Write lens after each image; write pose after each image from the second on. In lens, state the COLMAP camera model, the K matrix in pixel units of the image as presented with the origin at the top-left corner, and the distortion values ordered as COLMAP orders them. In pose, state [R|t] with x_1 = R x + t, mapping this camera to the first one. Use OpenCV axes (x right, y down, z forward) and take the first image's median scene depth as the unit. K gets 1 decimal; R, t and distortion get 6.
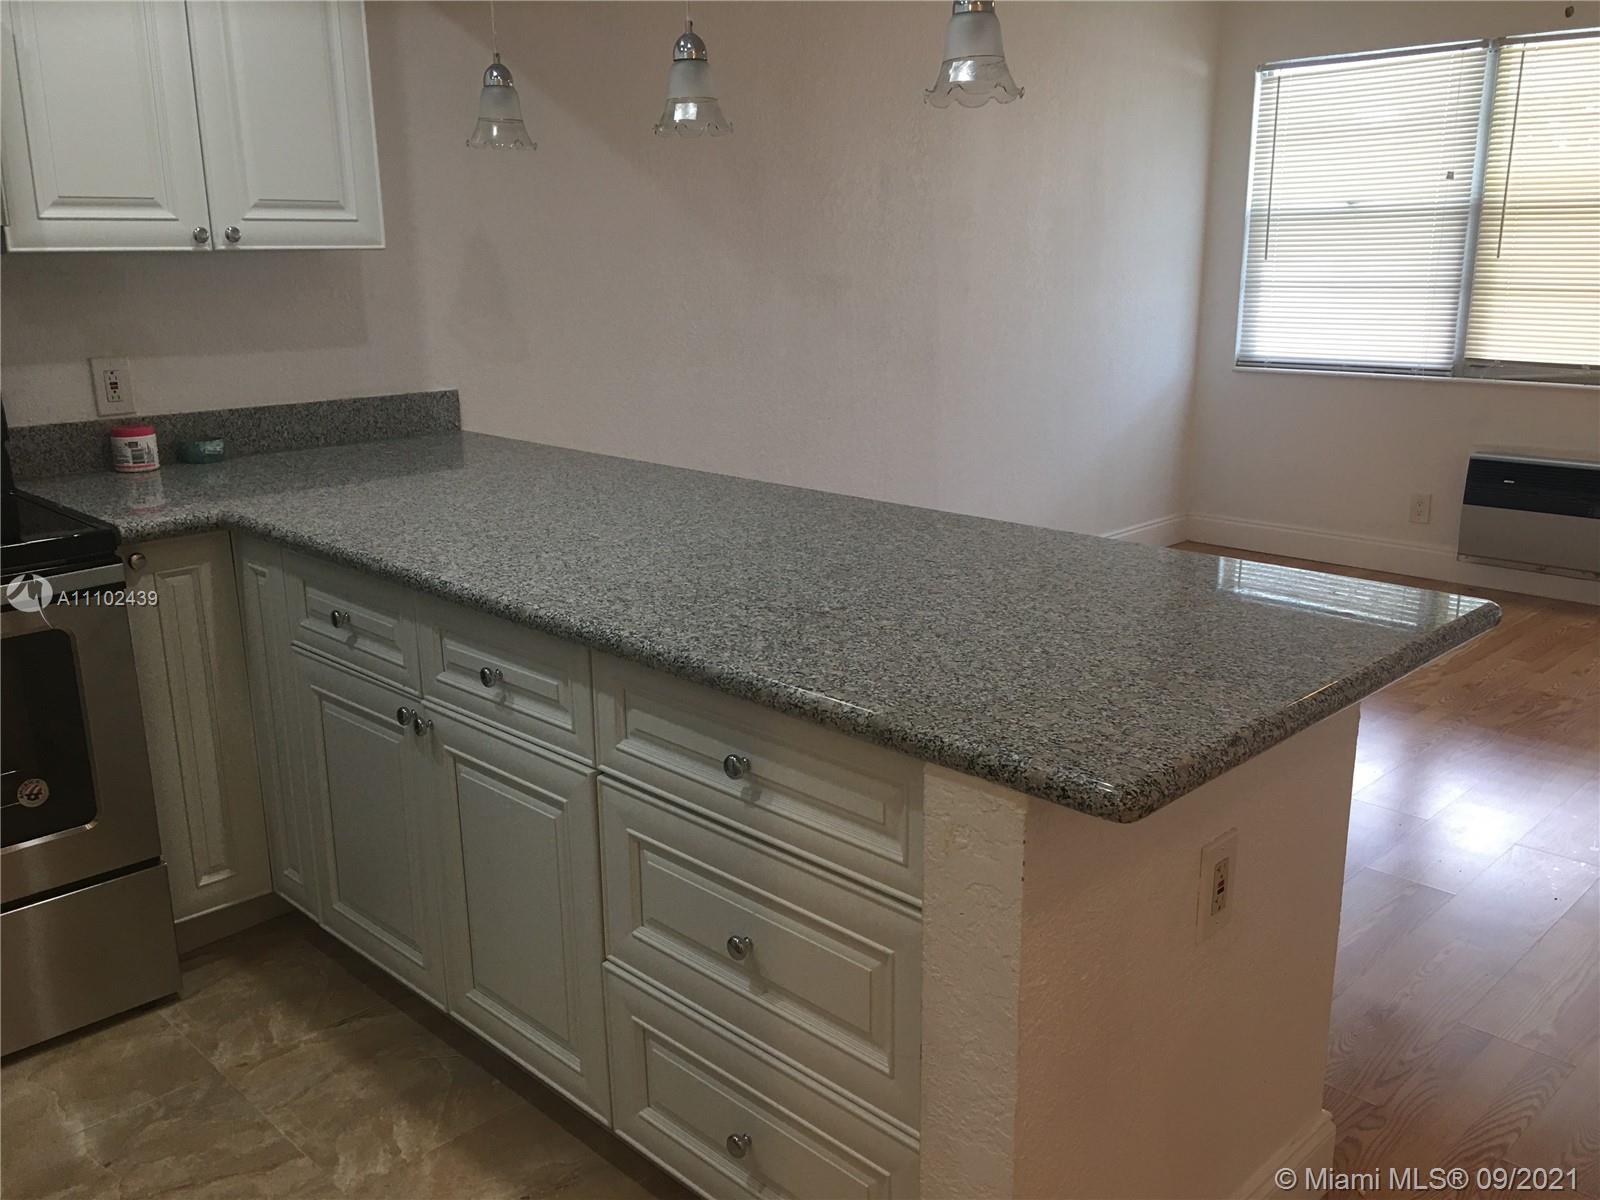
lens RADIAL K [[1350.1, 0, 801.9], [0, 1350.1, 622.4], [0, 0, 1]] dist [0.011688, 0.003593]
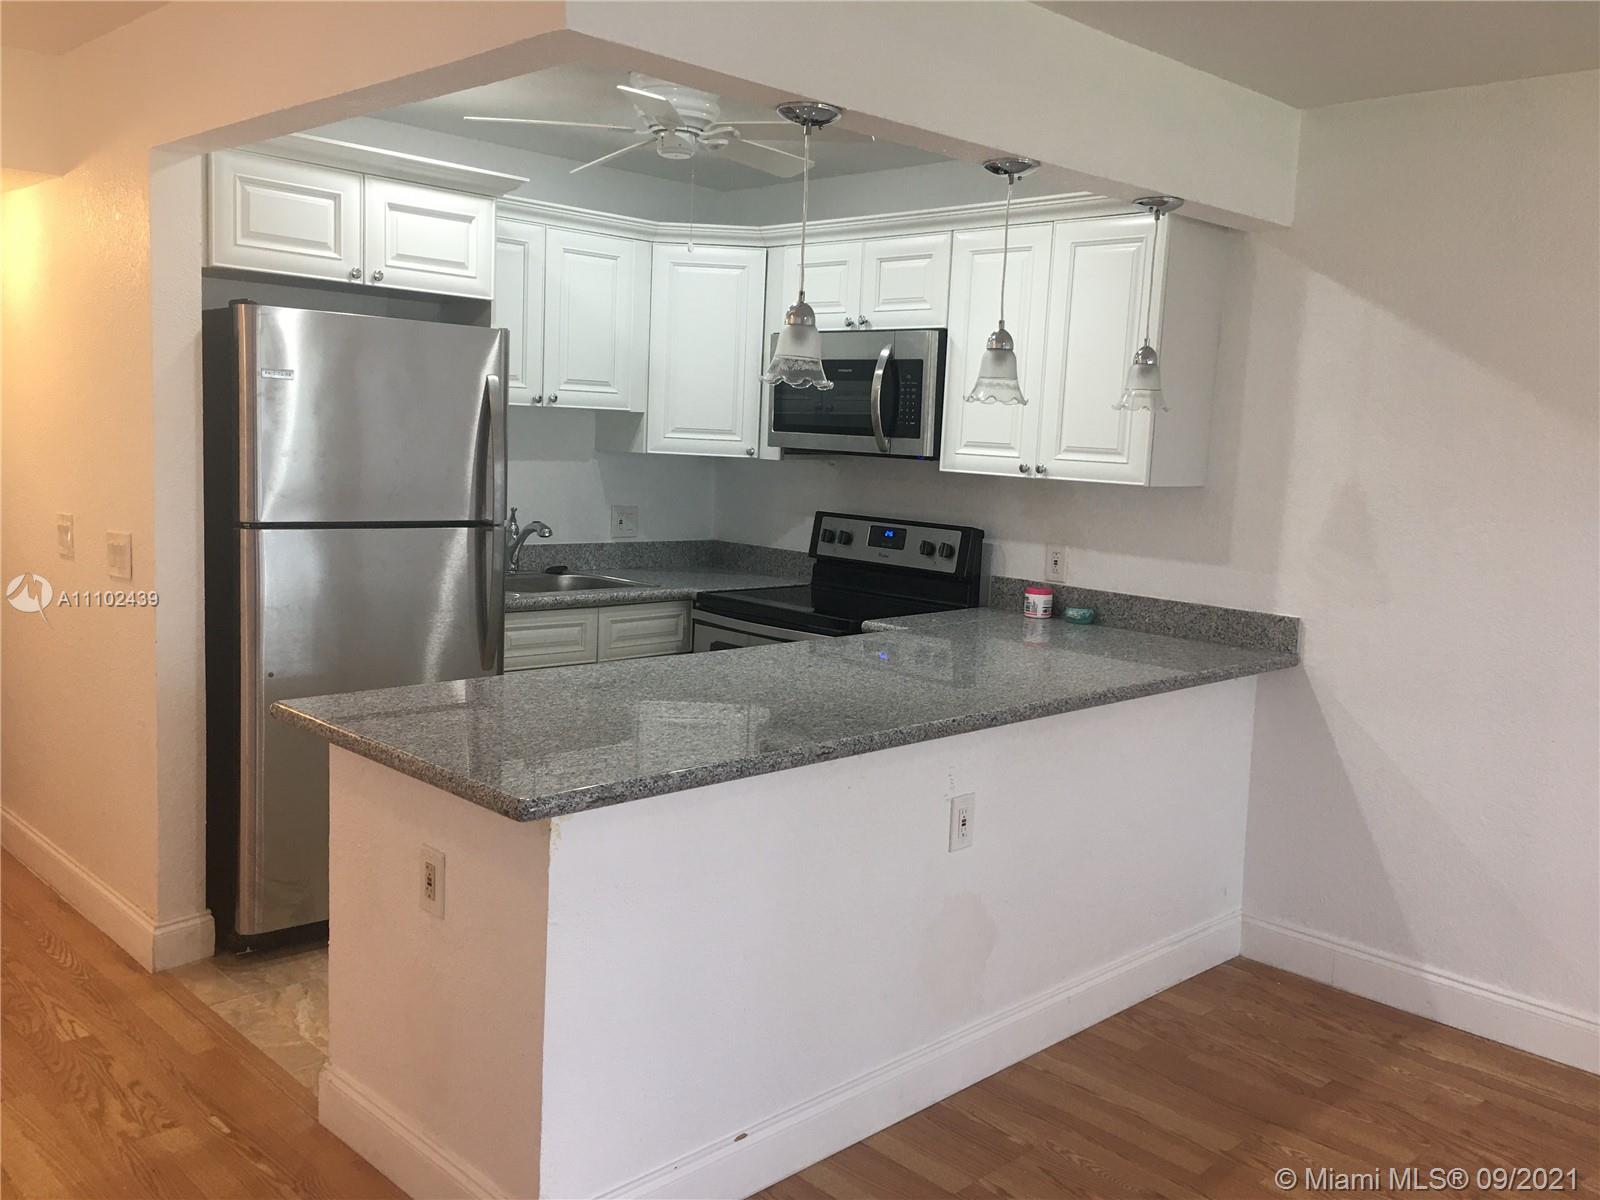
lens RADIAL K [[1350.1, 0, 801.9], [0, 1350.1, 622.4], [0, 0, 1]] dist [0.011688, 0.003593]
pose [[-0.000825, 0.154538, -0.987987, 0.921640], [-0.311869, 0.938671, 0.147084, -0.228641], [0.950125, 0.308244, 0.047421, 0.634958]]
